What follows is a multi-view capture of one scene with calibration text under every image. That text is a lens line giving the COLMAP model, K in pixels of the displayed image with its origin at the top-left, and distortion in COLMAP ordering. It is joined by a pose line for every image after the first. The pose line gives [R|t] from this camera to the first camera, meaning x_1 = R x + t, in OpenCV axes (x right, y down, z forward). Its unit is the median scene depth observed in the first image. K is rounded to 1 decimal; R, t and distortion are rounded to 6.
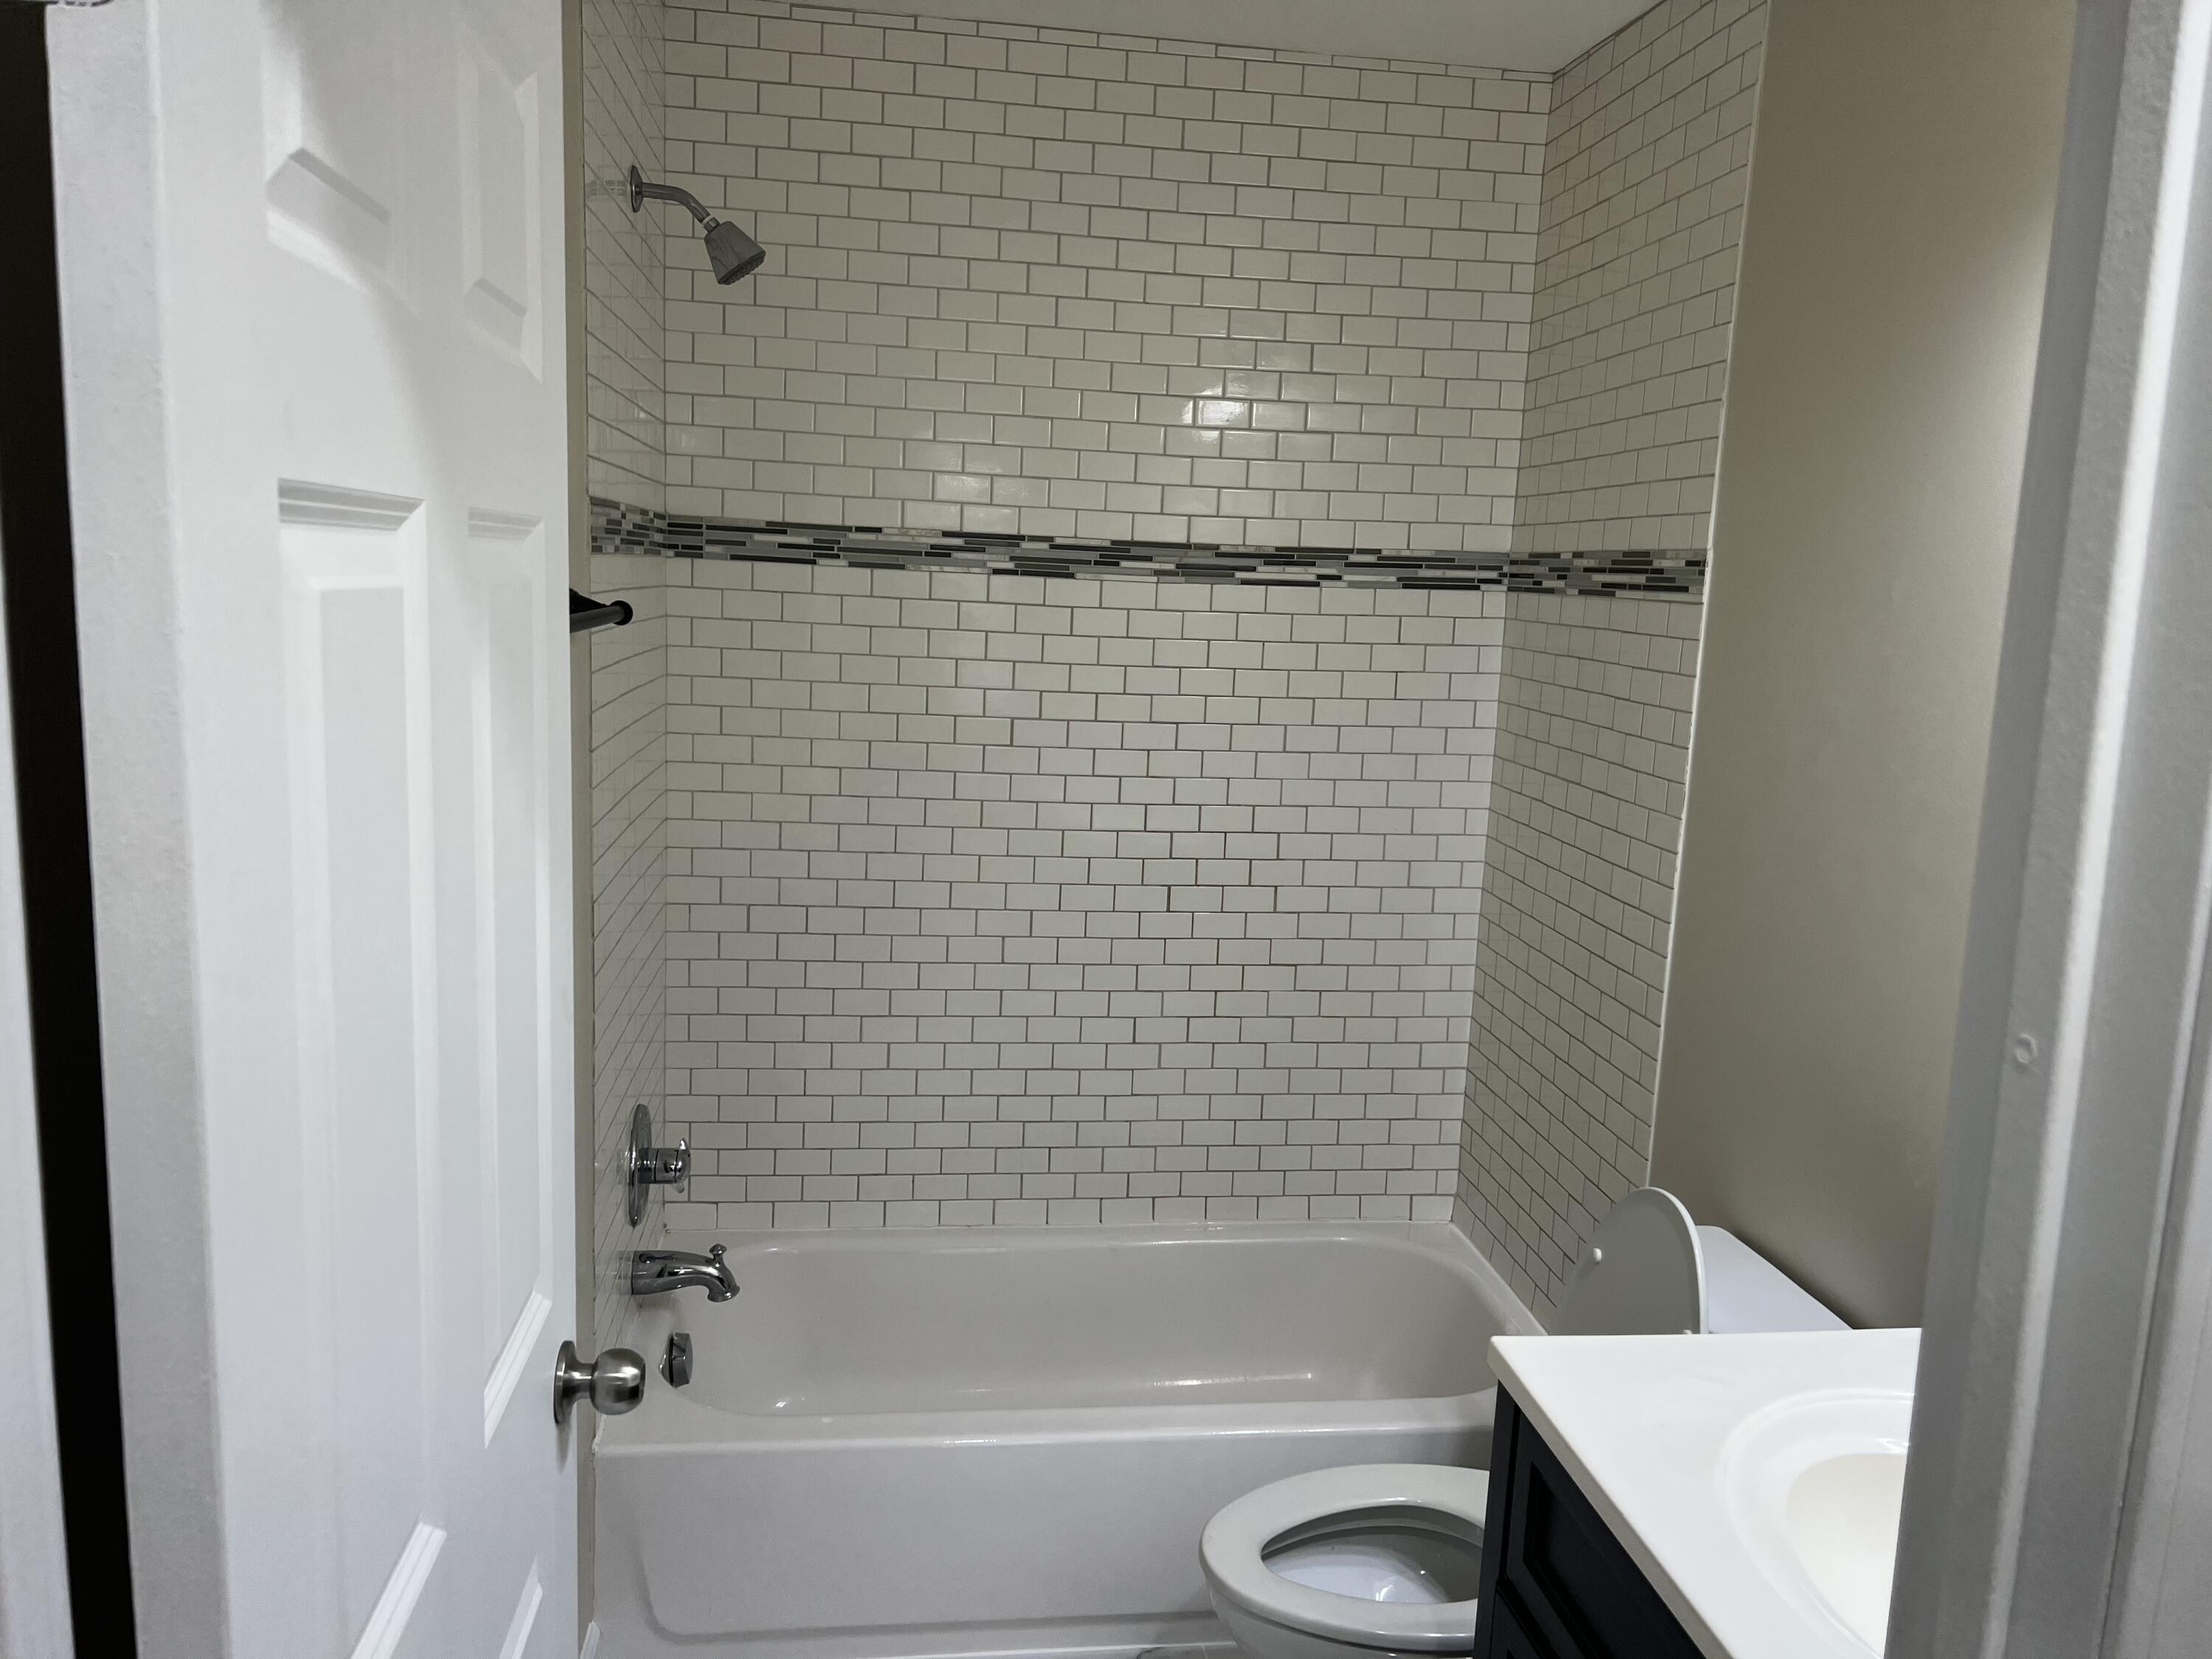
lens RADIAL K [[1661.4, 0, 1102.8], [0, 1661.4, 848.3], [0, 0, 1]] dist [0.061430, -0.075670]
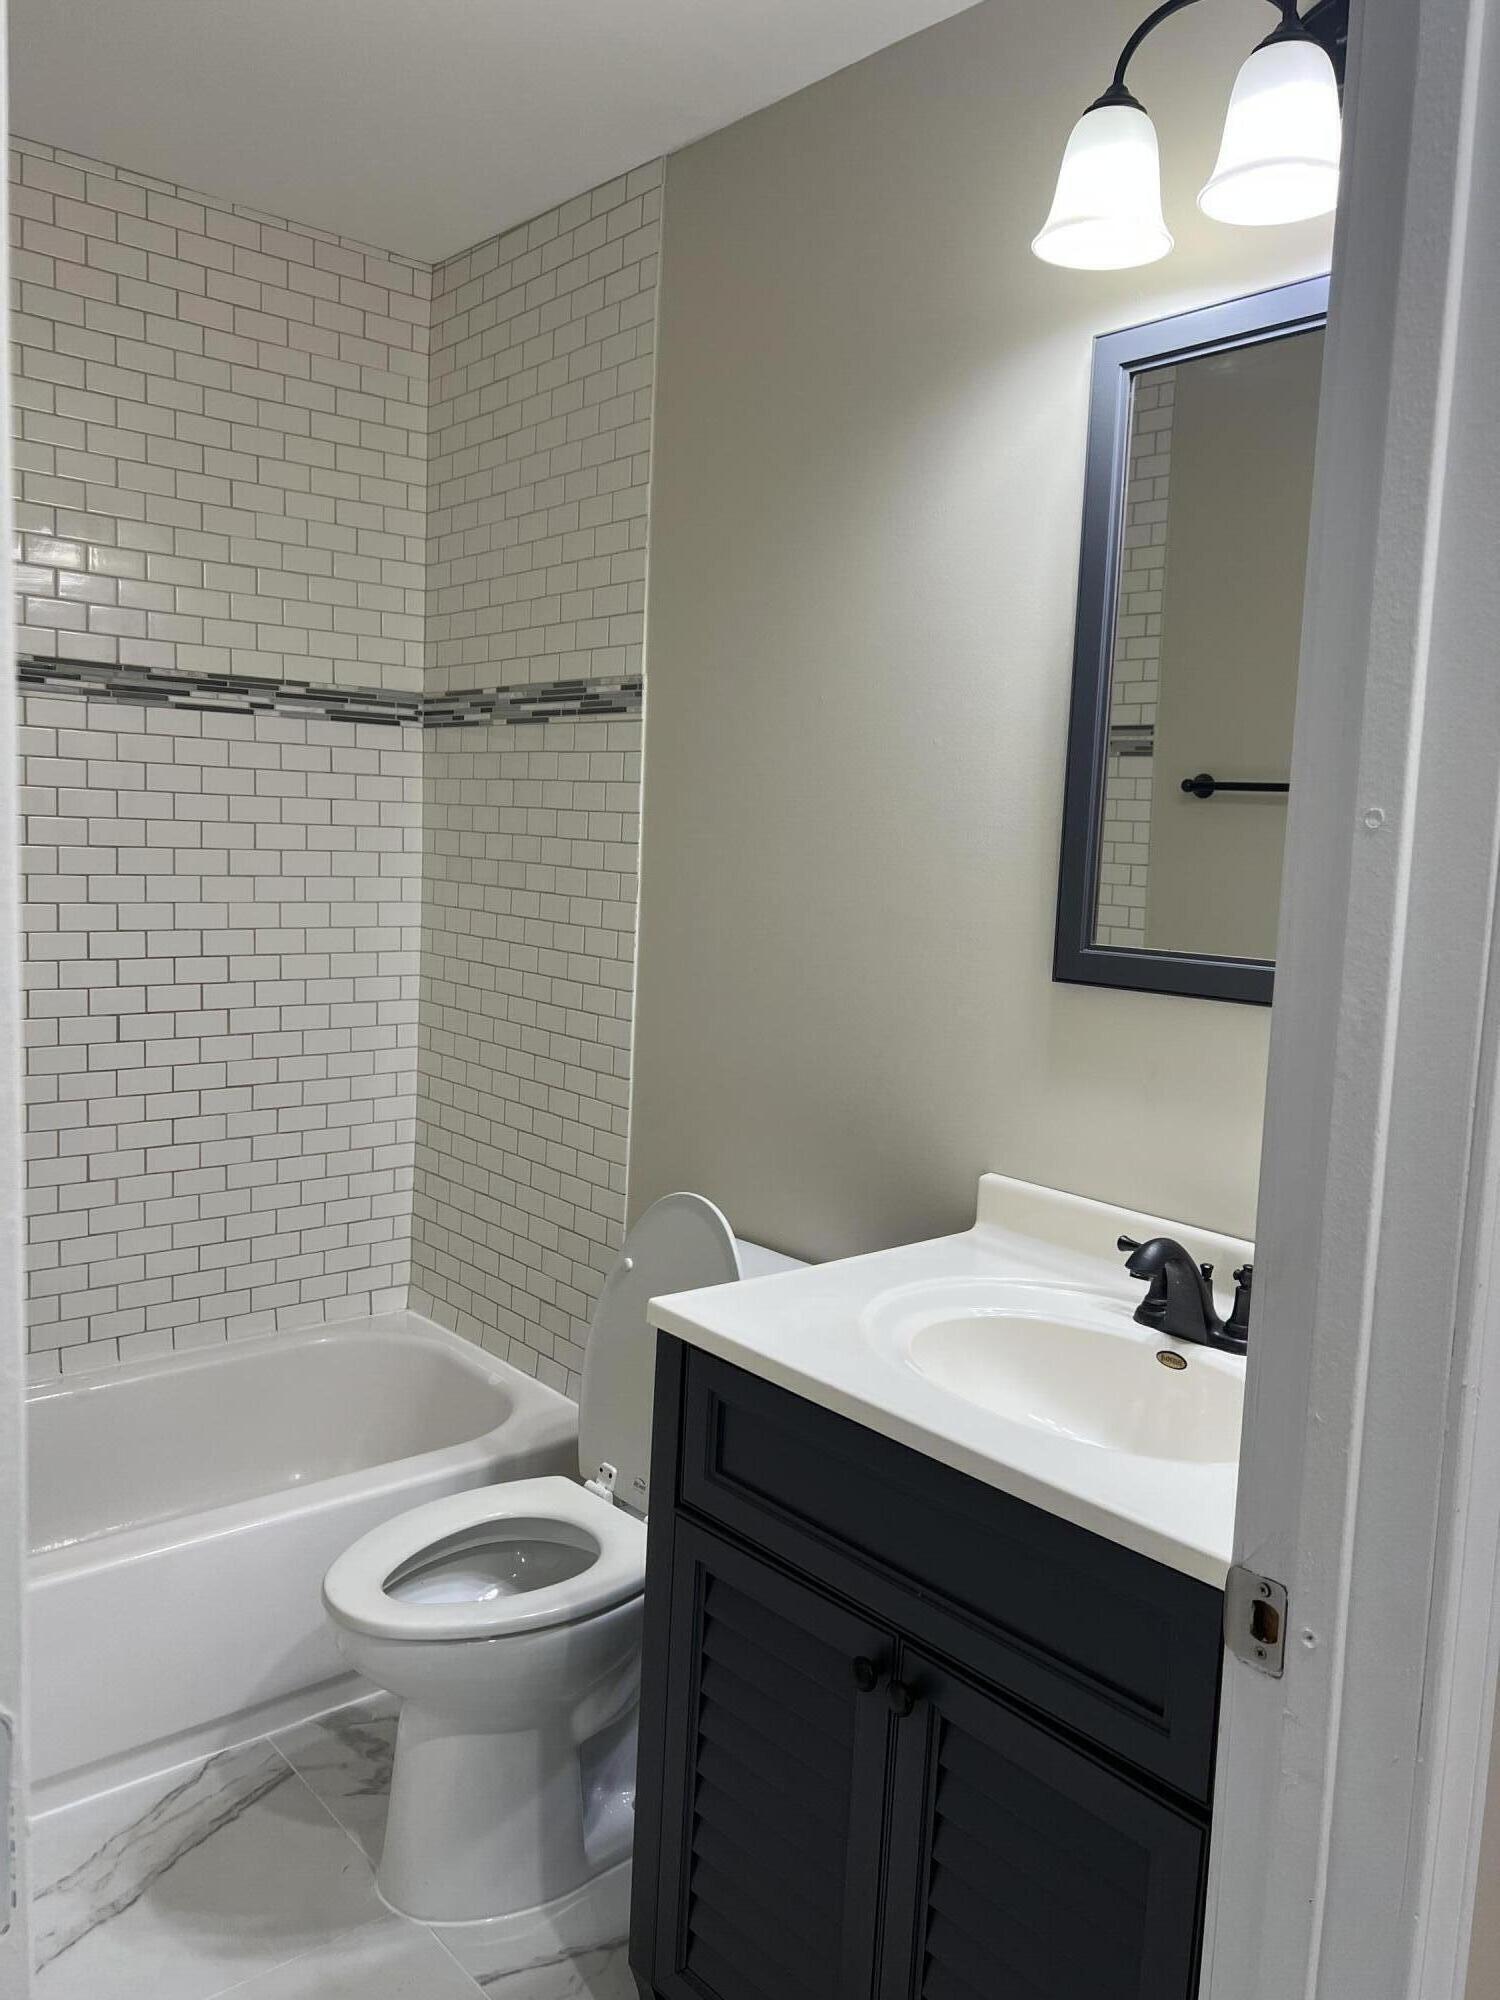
lens RADIAL K [[1502.1, 0, 756.9], [0, 1502.1, 1020.3], [0, 0, 1]] dist [0.061430, -0.075670]
pose [[0.837725, -0.072106, 0.541311, -0.132762], [0.081642, 0.996641, 0.006410, 0.052602], [-0.539955, 0.038824, 0.840798, 0.044324]]
